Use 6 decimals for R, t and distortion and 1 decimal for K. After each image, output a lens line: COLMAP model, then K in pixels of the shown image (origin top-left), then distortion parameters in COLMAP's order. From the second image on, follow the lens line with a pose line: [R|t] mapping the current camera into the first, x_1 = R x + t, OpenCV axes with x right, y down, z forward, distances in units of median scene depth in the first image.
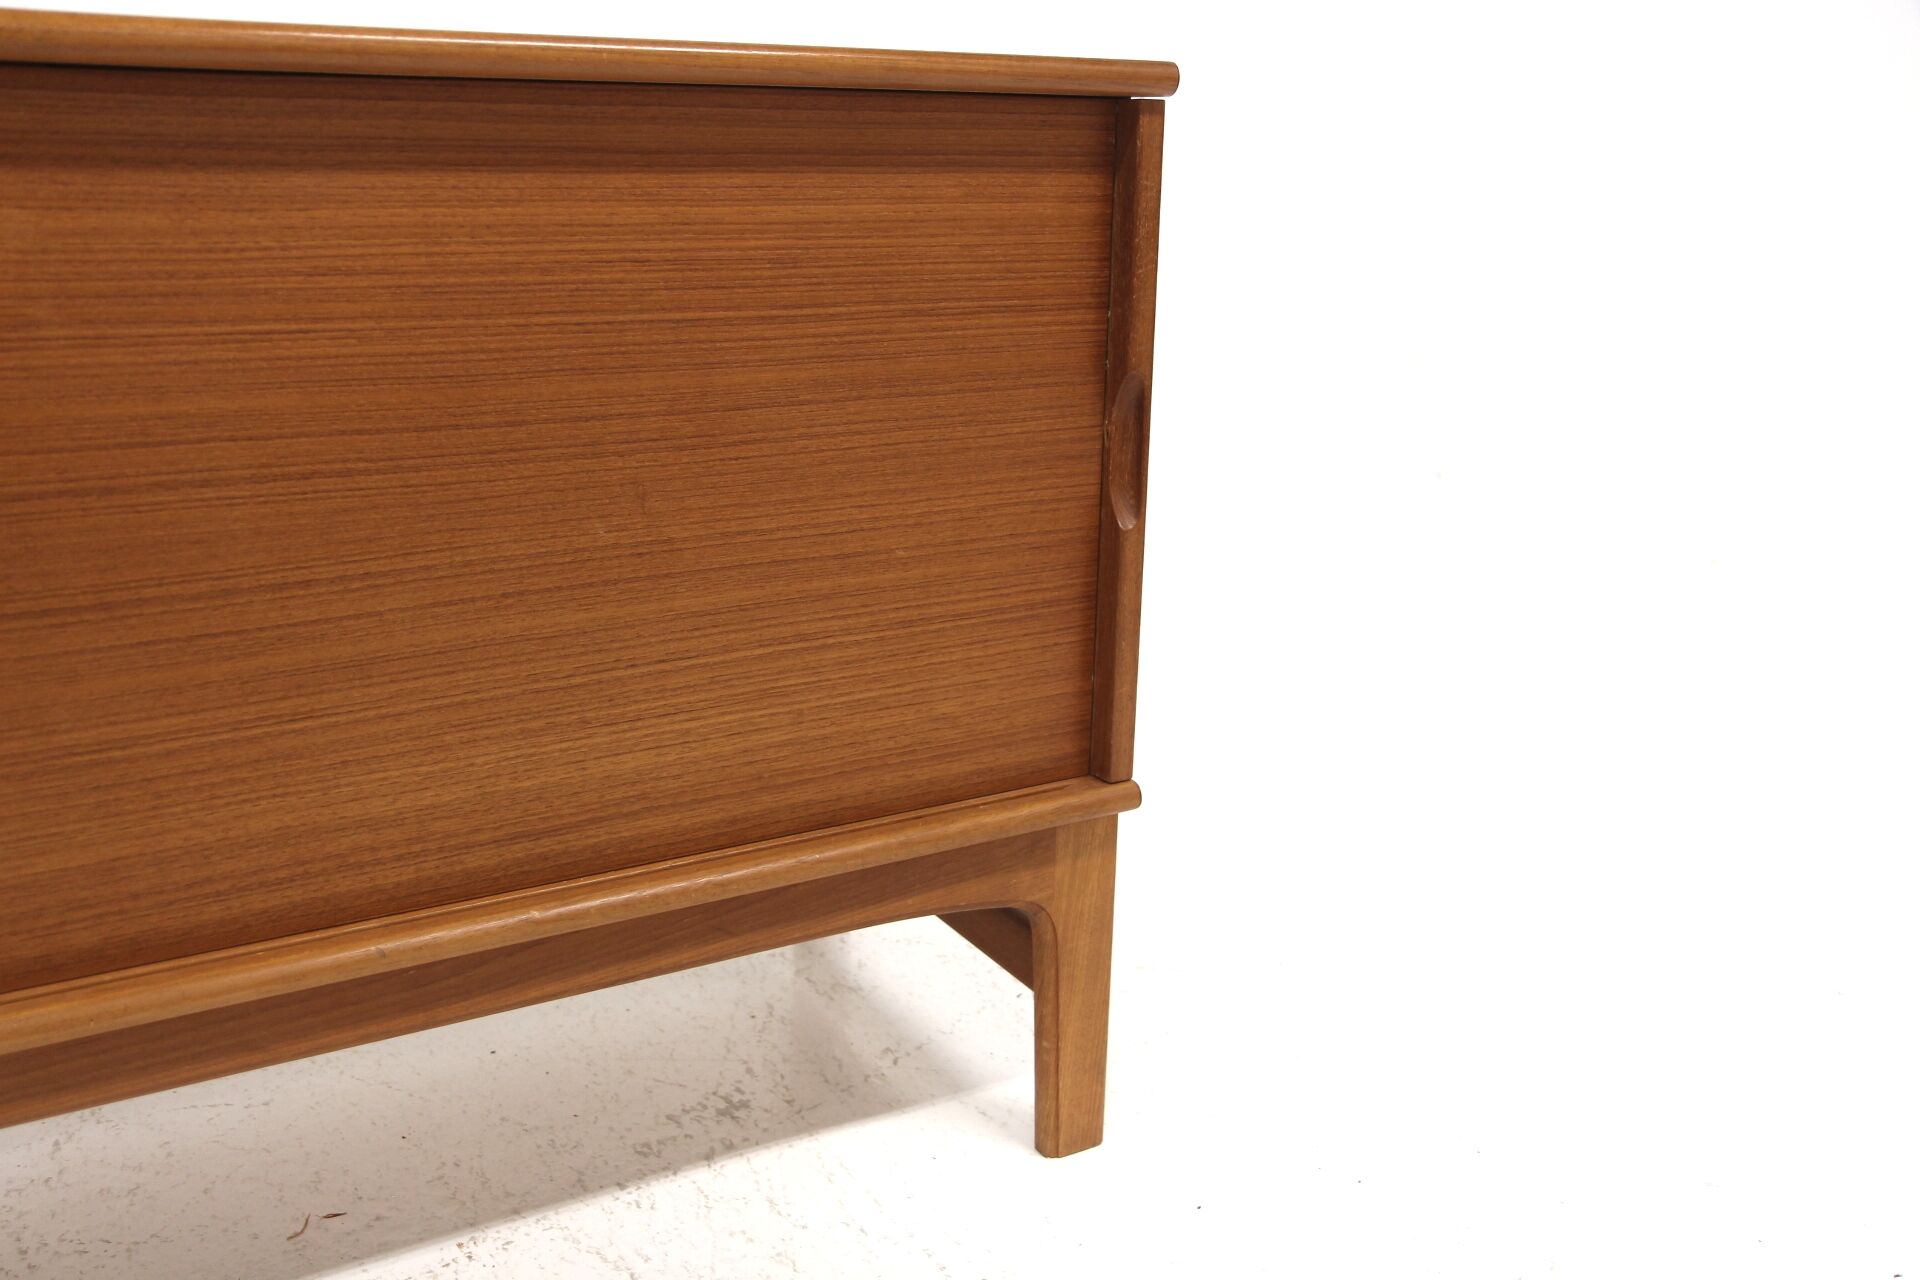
lens RADIAL K [[1644.5, 0, 950.9], [0, 1644.5, 622.2], [0, 0, 1]] dist [-0.046158, 0.047957]
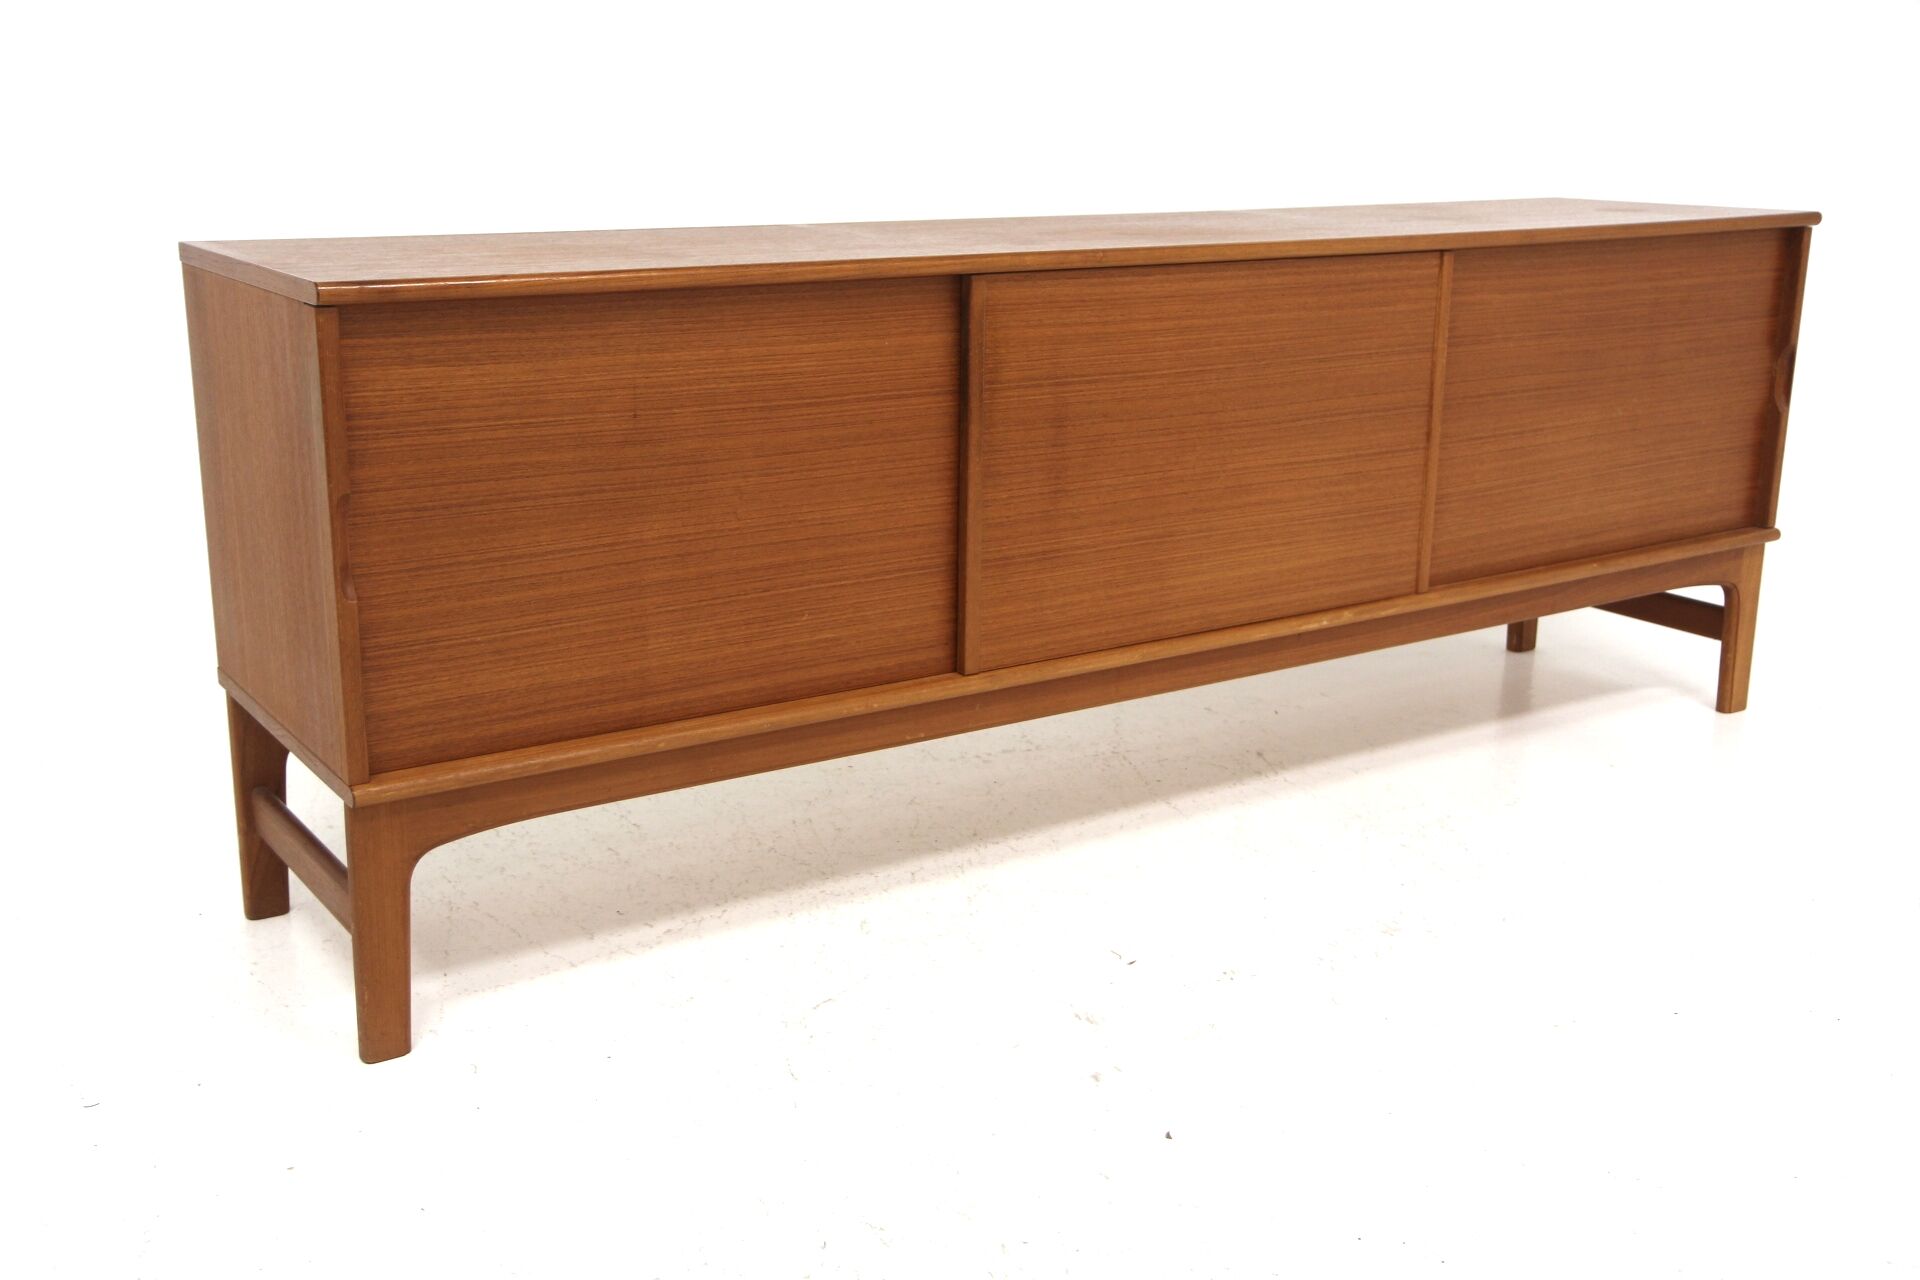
lens RADIAL K [[2134.0, 0, 954.9], [0, 2134.0, 645.4], [0, 0, 1]] dist [0.046223, 0.000000]
pose [[0.995657, -0.028112, 0.088757, -1.280671], [0.028609, 0.999581, -0.004337, 0.242102], [-0.088598, 0.006858, 0.996044, -1.828251]]
